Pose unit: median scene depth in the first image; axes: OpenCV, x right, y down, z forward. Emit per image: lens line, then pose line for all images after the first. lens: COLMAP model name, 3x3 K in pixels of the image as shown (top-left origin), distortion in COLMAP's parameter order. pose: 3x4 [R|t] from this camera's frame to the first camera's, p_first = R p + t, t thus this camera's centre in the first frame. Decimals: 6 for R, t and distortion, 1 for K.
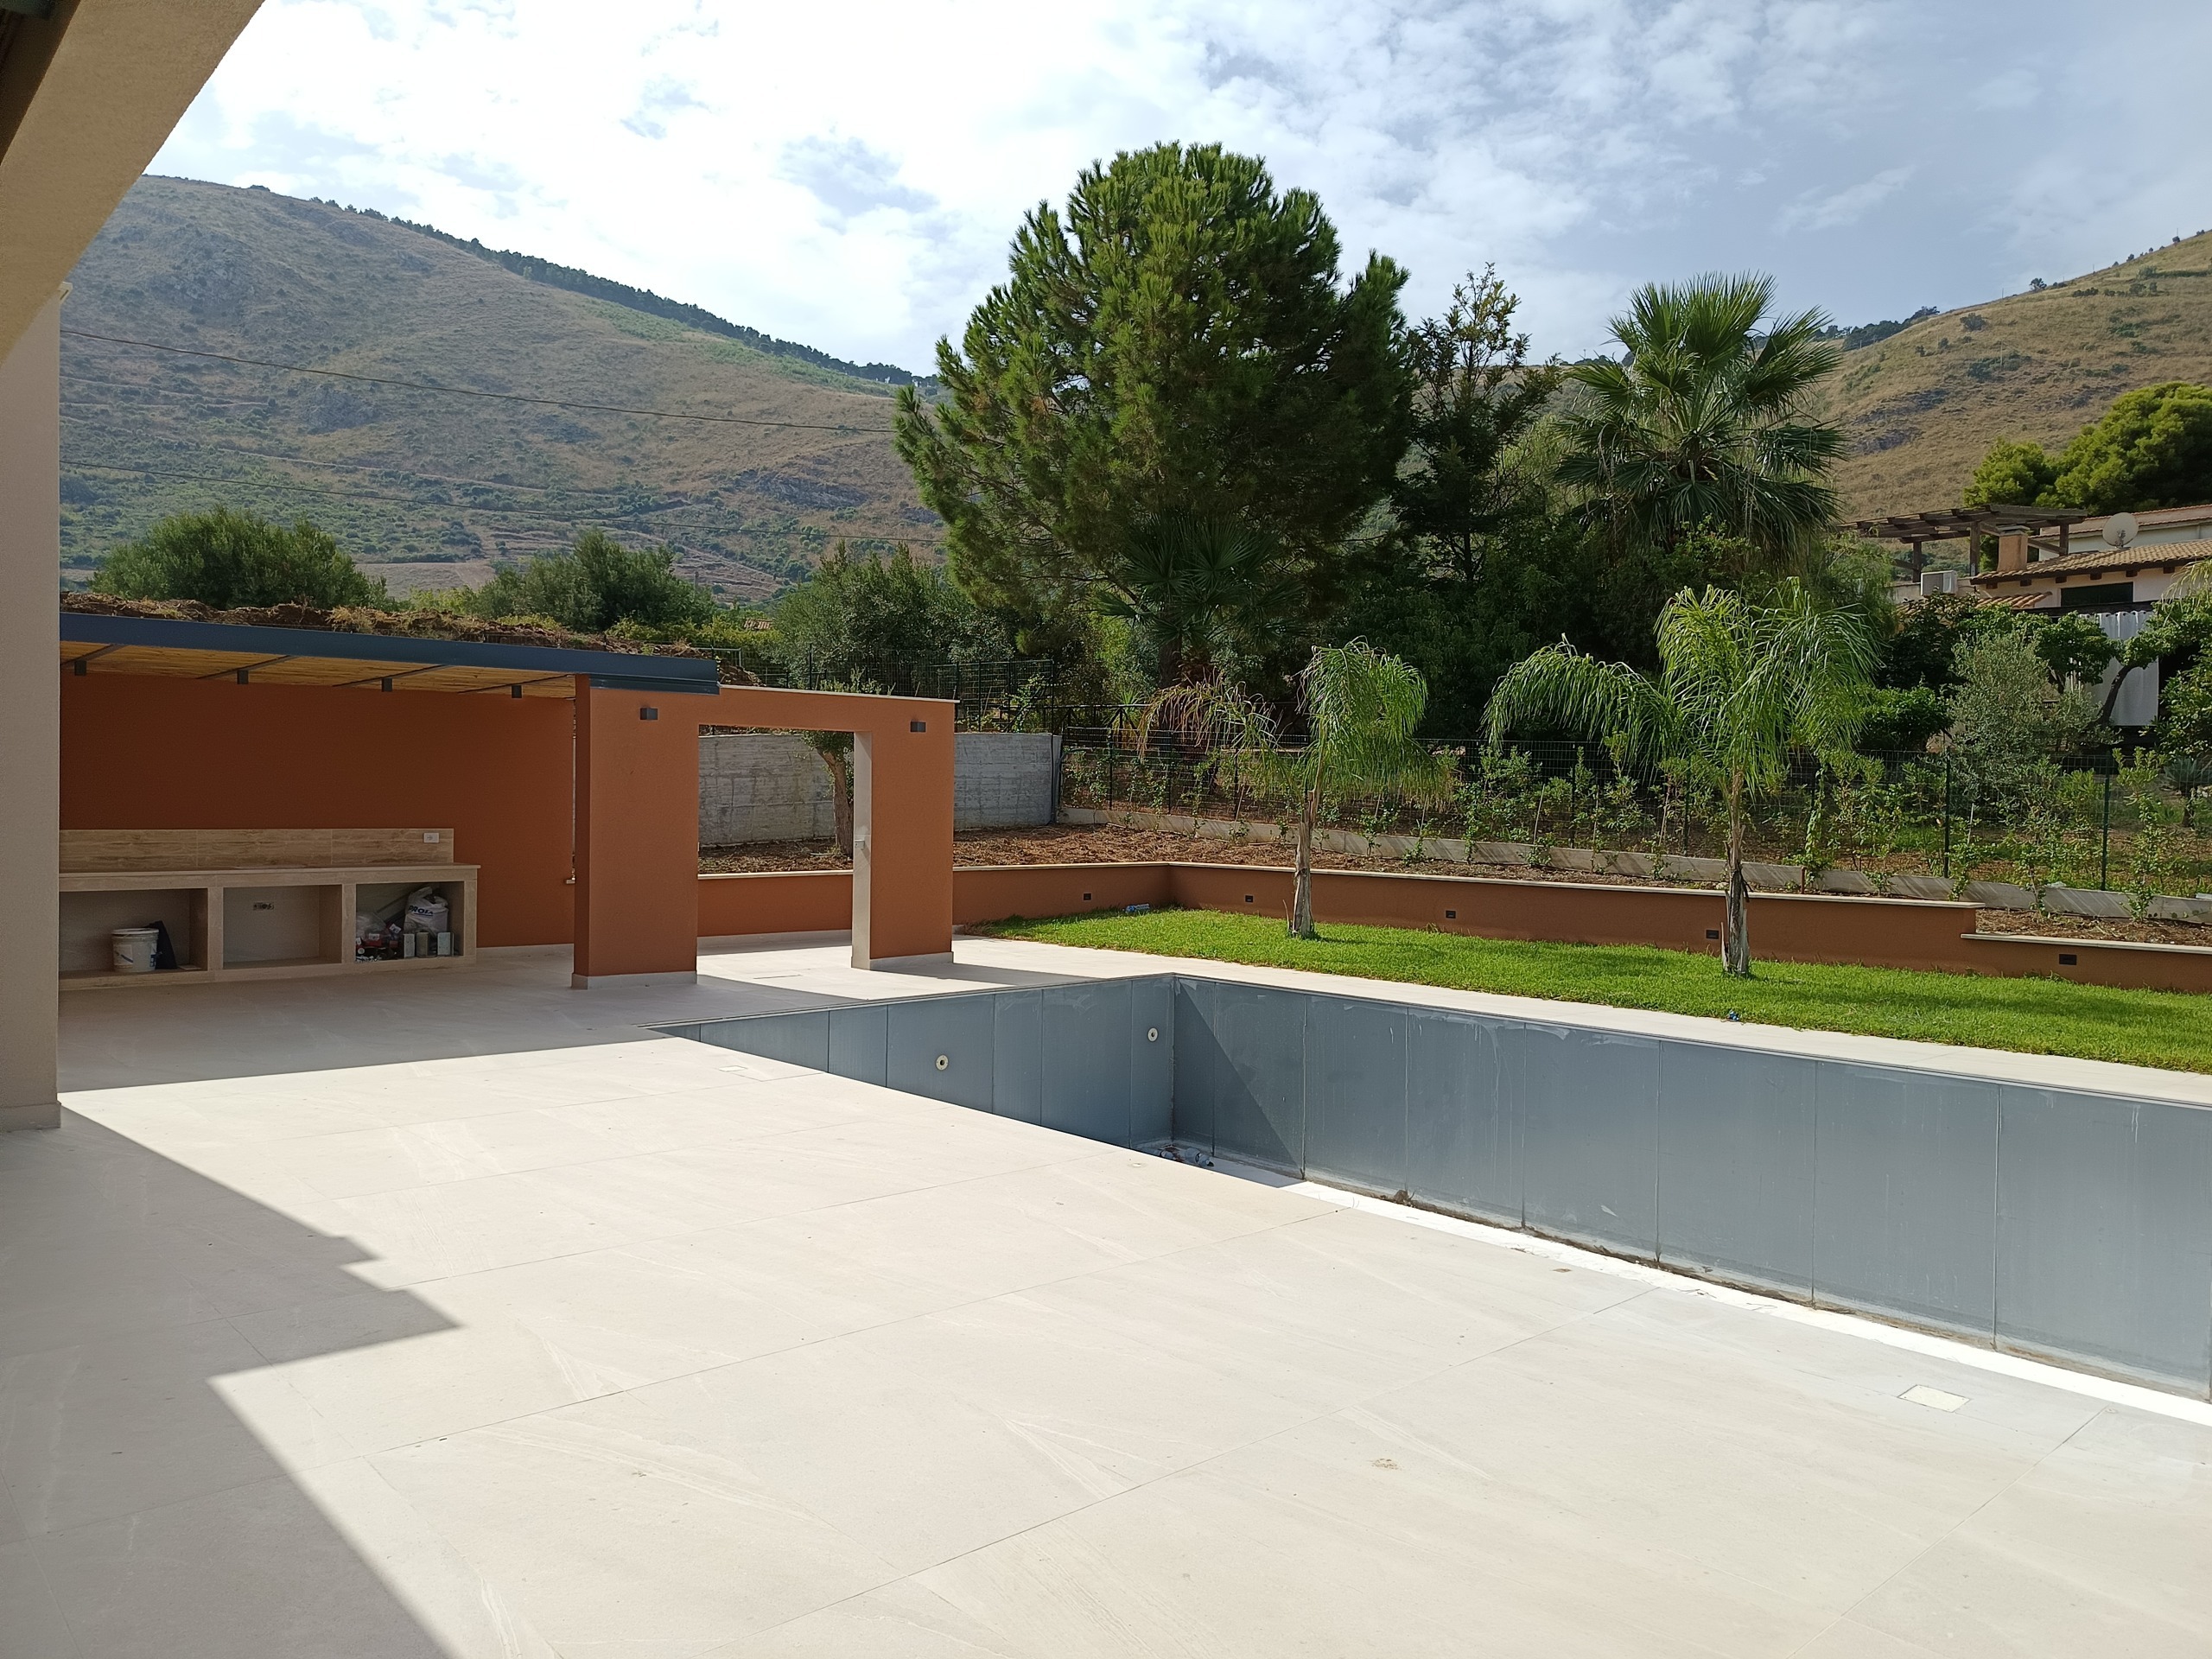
lens RADIAL K [[1551.9, 0, 1103.8], [0, 1551.9, 823.6], [0, 0, 1]] dist [0.030765, -0.025099]
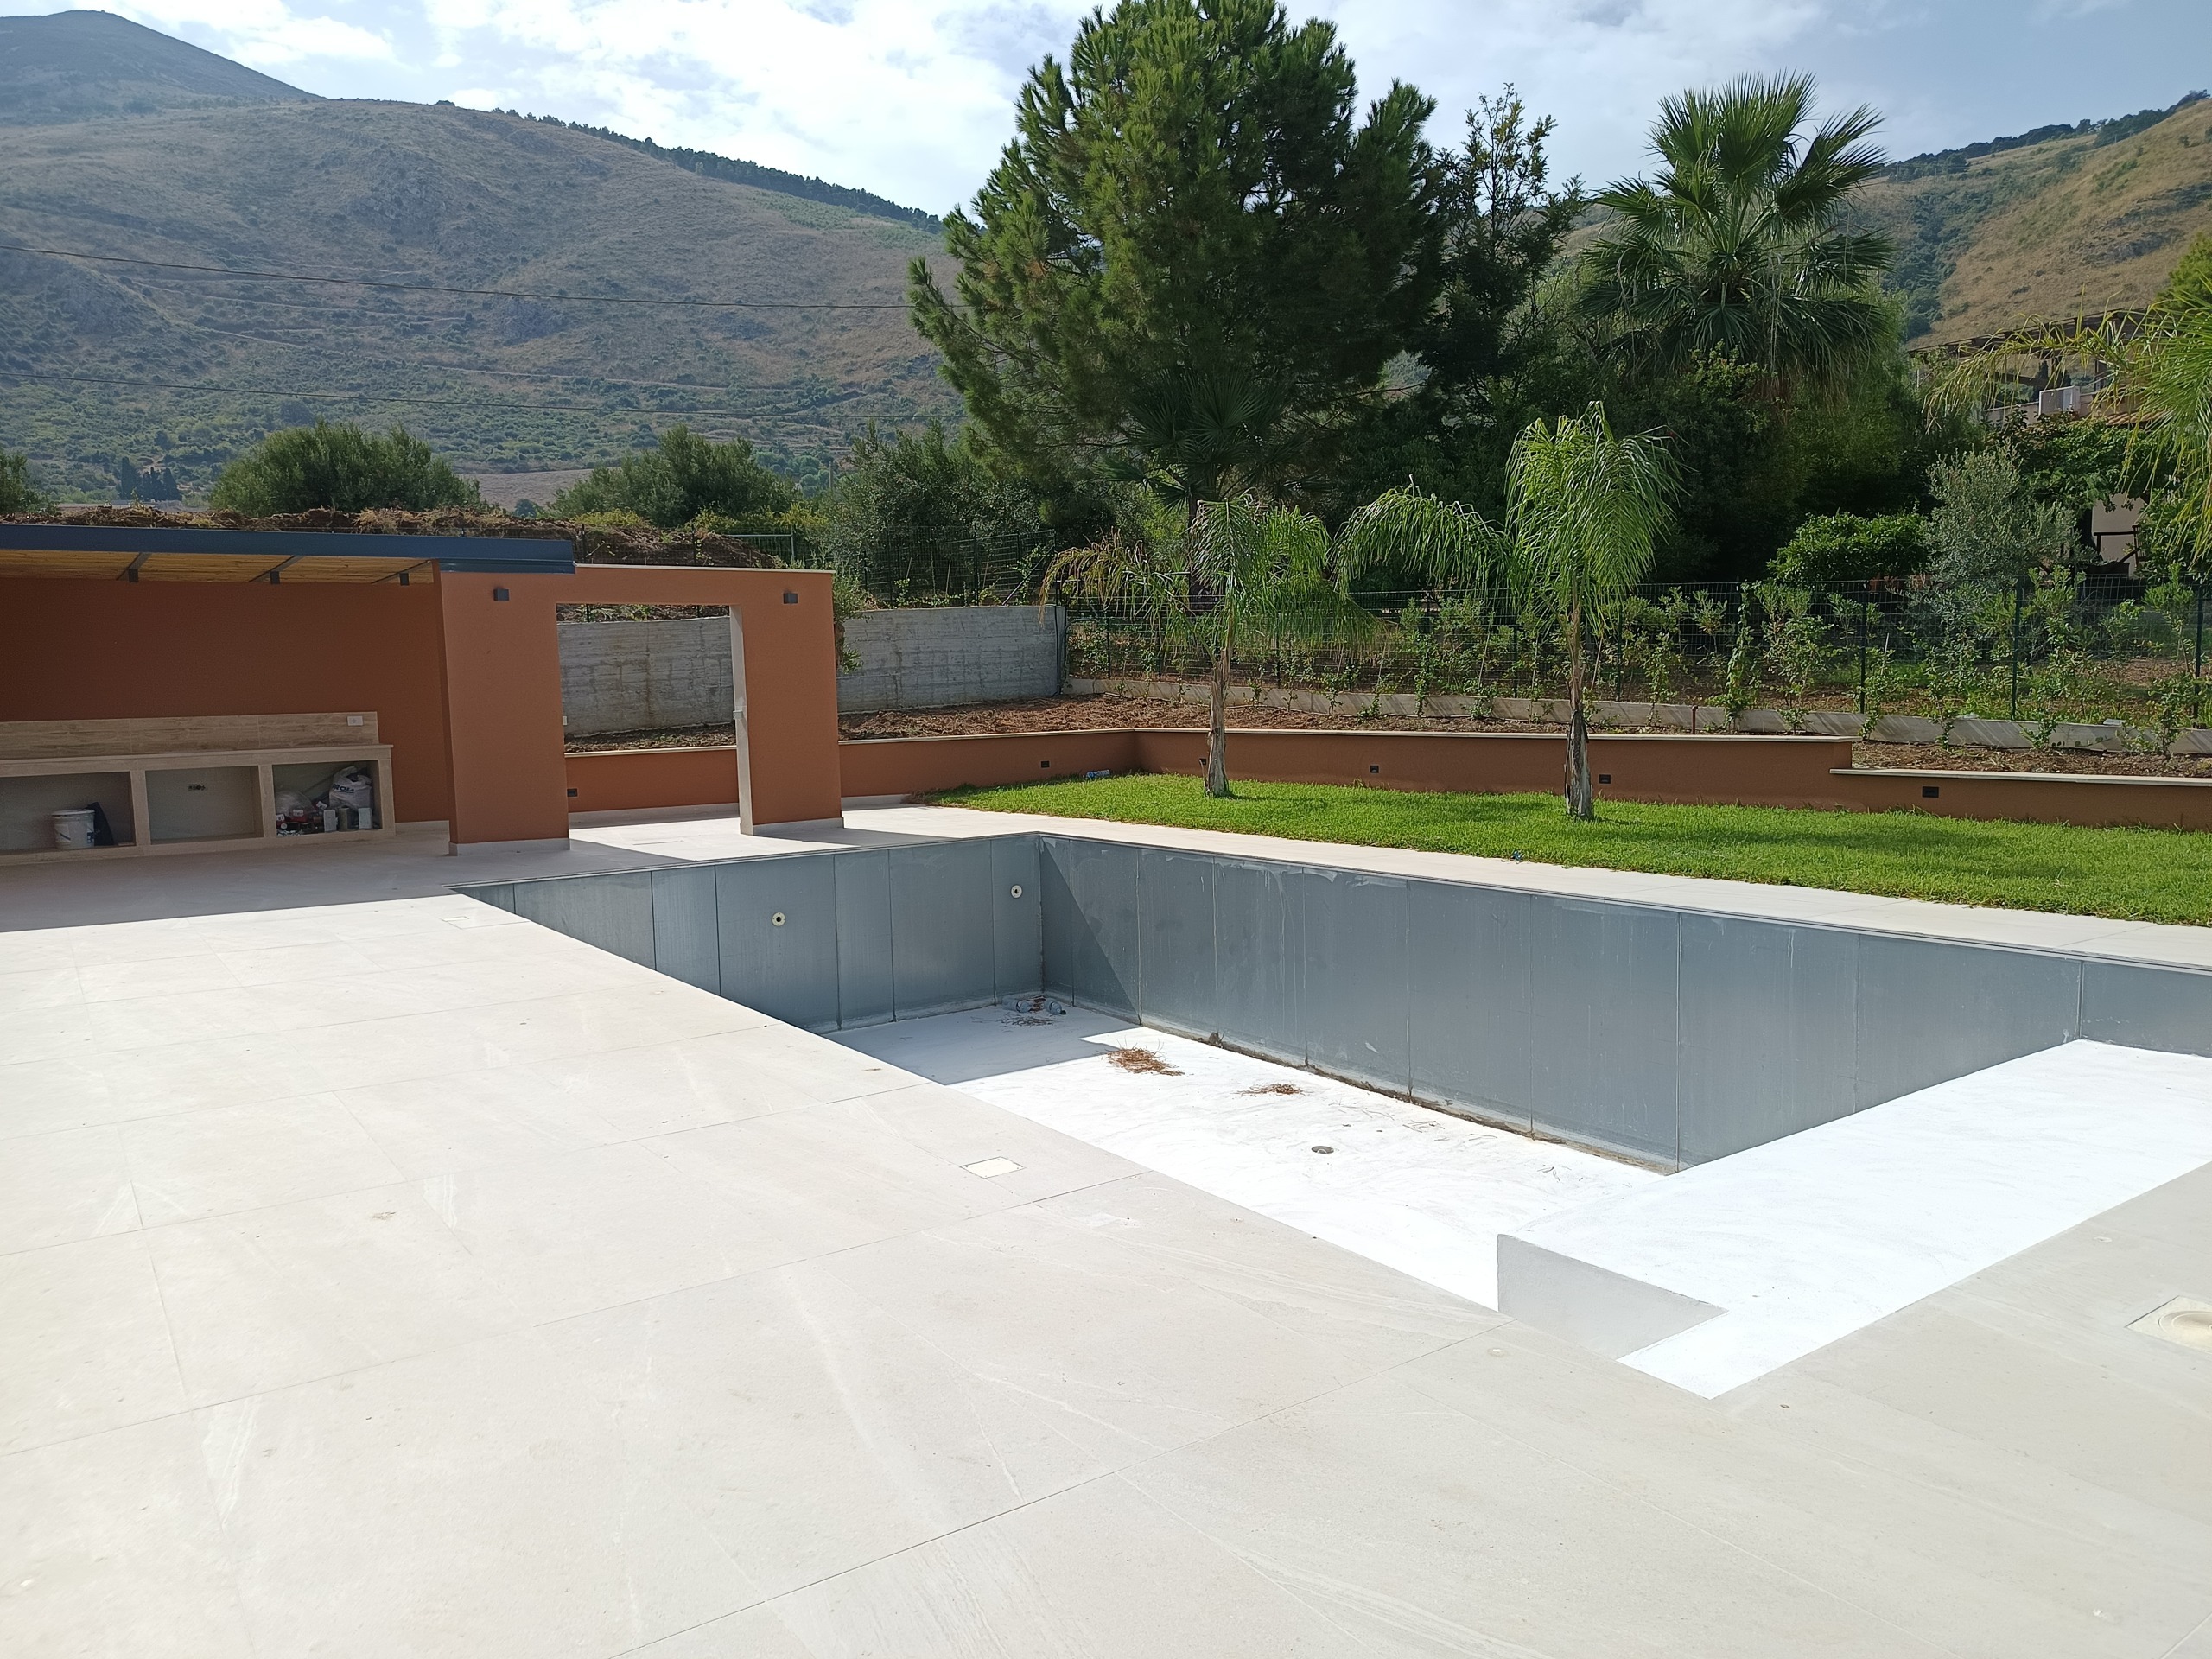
lens RADIAL K [[1551.9, 0, 1103.1], [0, 1551.9, 830.0], [0, 0, 1]] dist [0.030765, -0.025099]
pose [[0.992338, -0.023440, -0.121313, 0.125411], [0.033292, 0.996252, 0.079837, 0.009239], [0.118987, -0.083264, 0.989398, -0.004151]]
